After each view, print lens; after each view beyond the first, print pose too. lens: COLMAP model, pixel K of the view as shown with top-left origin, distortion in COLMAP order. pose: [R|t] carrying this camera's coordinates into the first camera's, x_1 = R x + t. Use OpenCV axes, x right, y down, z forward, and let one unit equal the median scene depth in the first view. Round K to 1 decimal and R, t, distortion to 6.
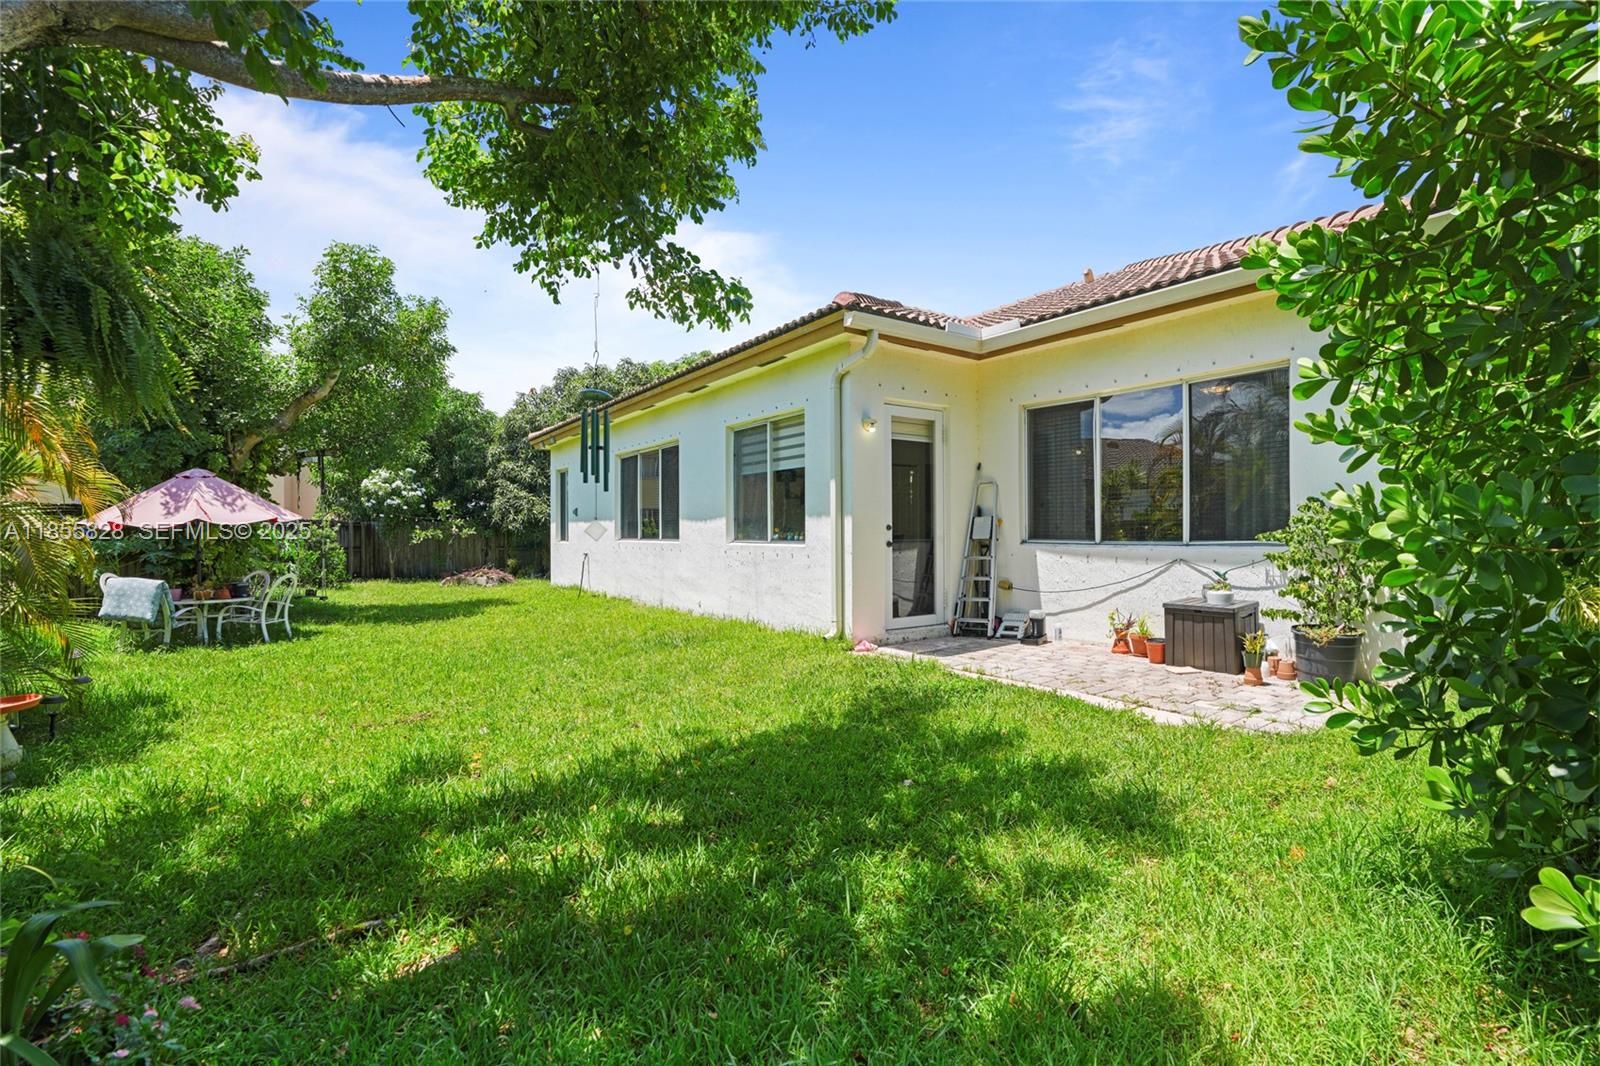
lens RADIAL K [[752.8, 0, 800.5], [0, 752.8, 536.0], [0, 0, 1]] dist [-0.061382, 0.020053]
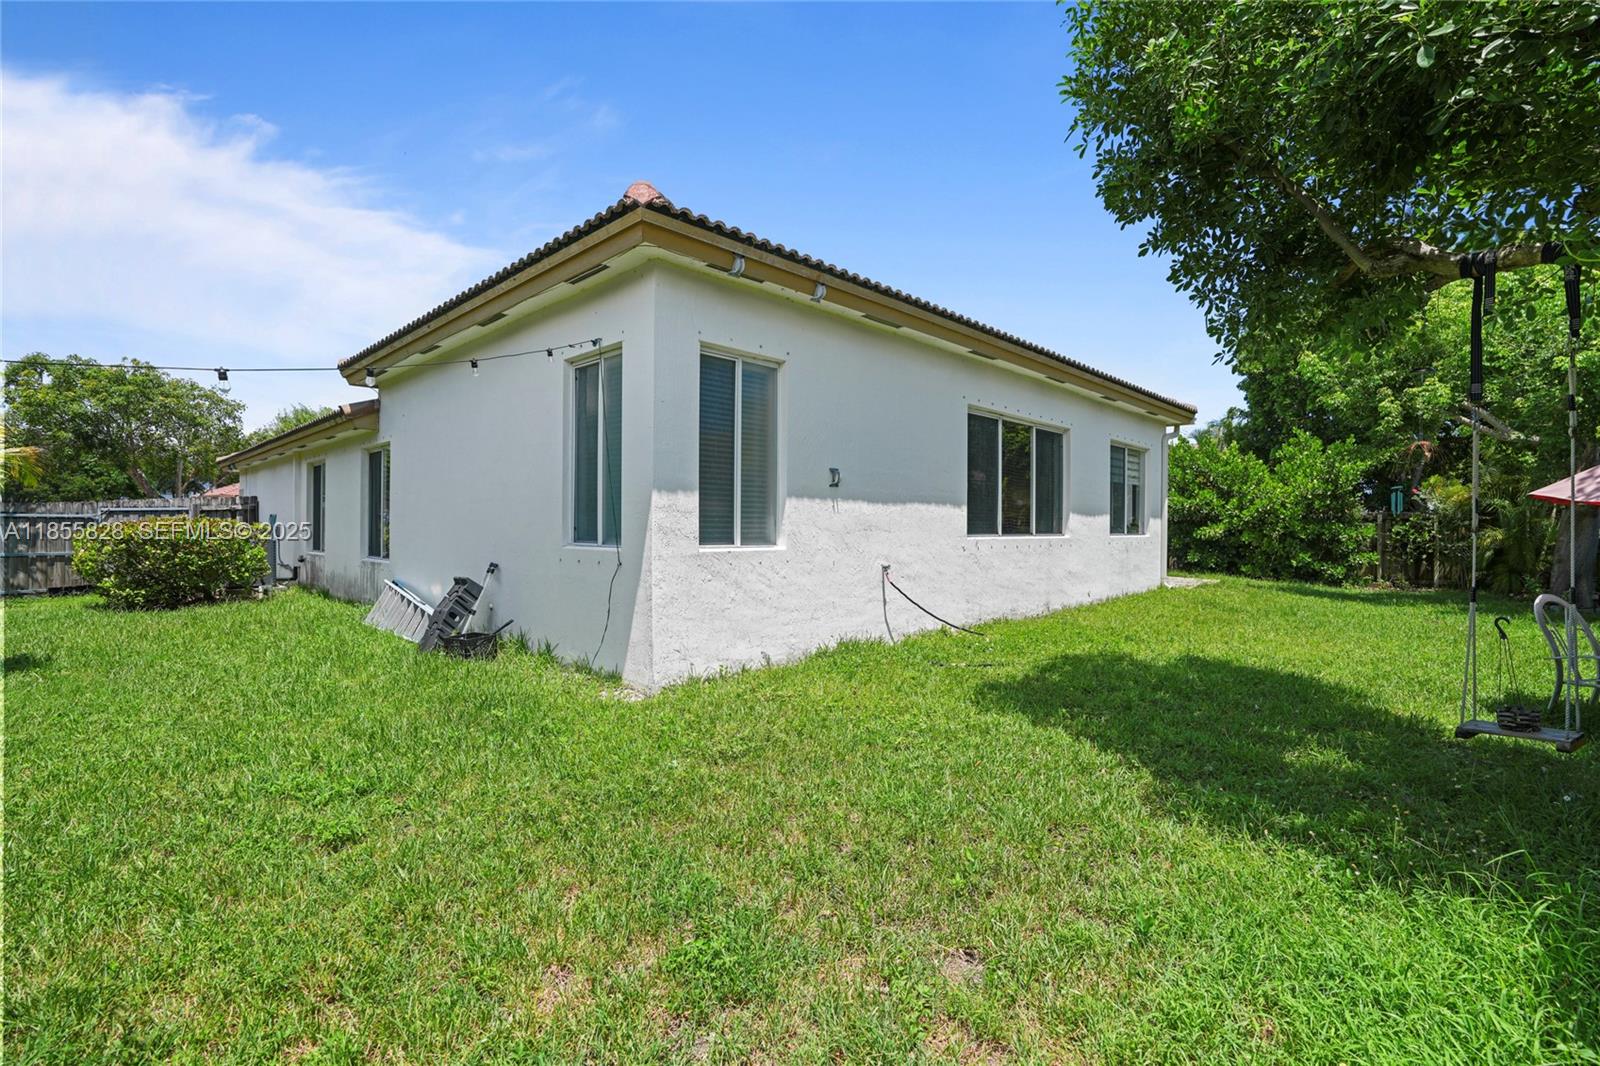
lens RADIAL K [[752.8, 0, 791.2], [0, 752.8, 529.1], [0, 0, 1]] dist [-0.061382, 0.020053]
pose [[-0.229816, -0.004950, 0.973221, -0.936493], [-0.004197, 0.999983, 0.004095, -0.003177], [-0.973225, -0.003143, -0.229833, 1.454650]]
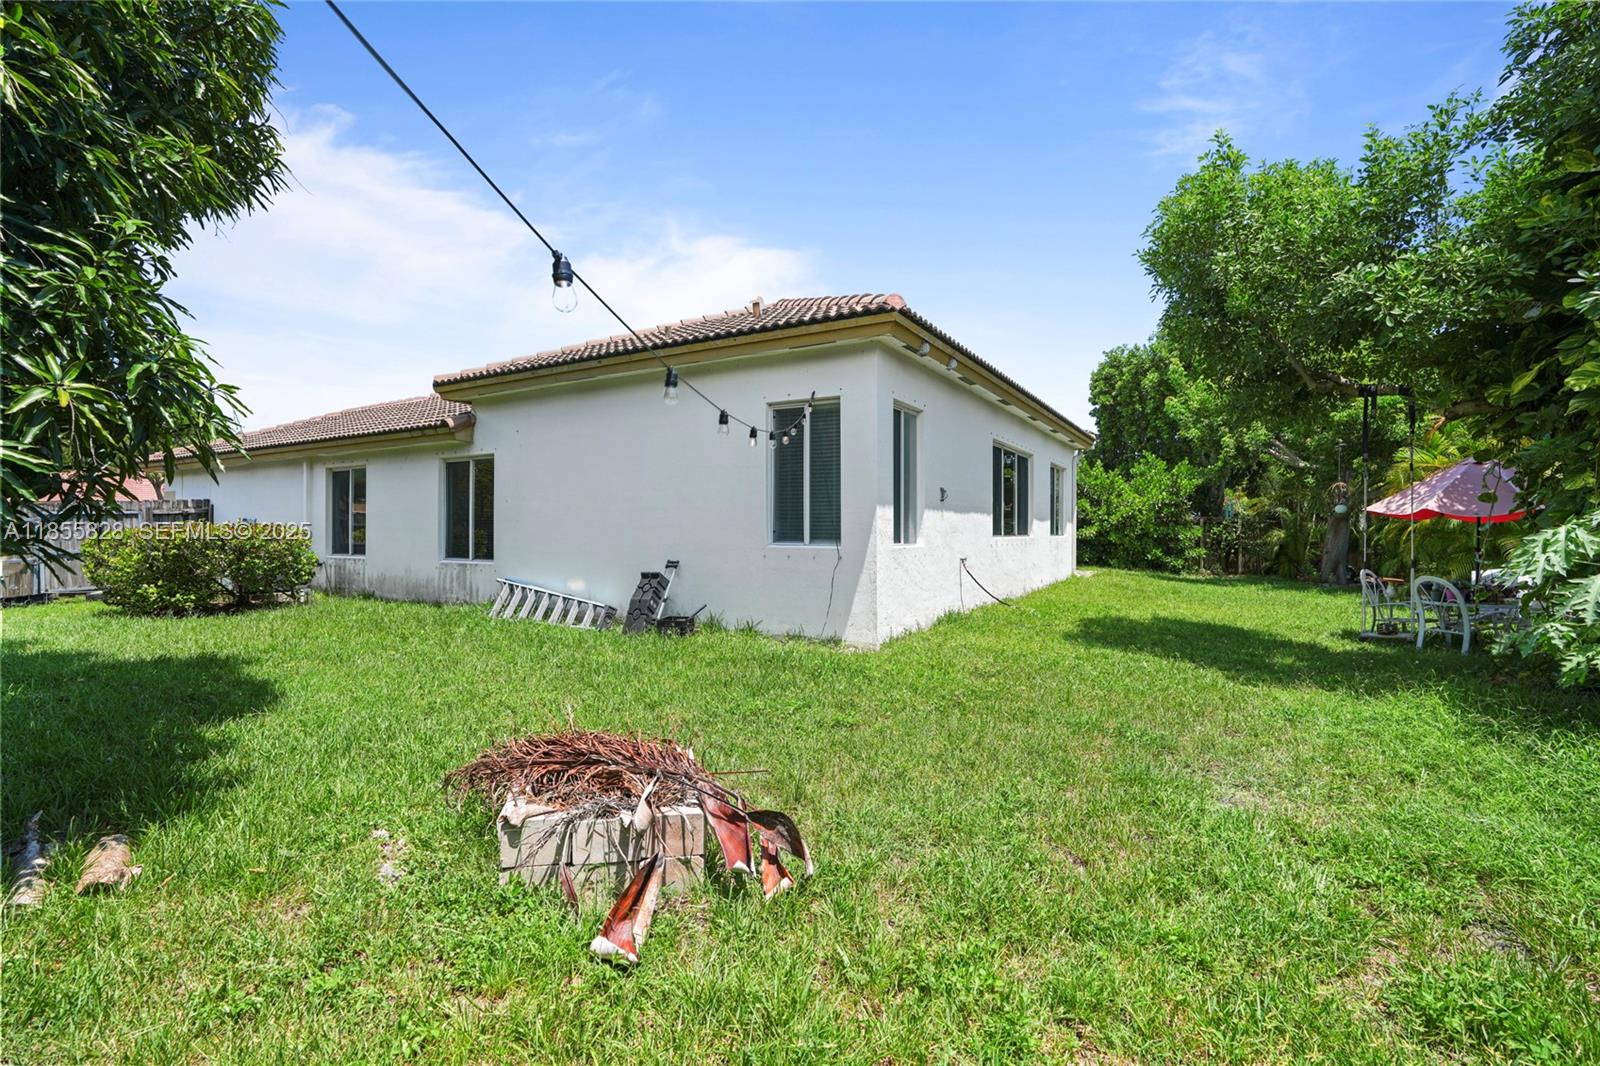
lens RADIAL K [[752.8, 0, 802.3], [0, 752.8, 531.5], [0, 0, 1]] dist [-0.061382, 0.020053]
pose [[-0.461170, -0.004191, 0.887302, -1.023242], [-0.001766, 0.999991, 0.003805, -0.004048], [-0.887310, 0.000188, -0.461174, 1.802651]]
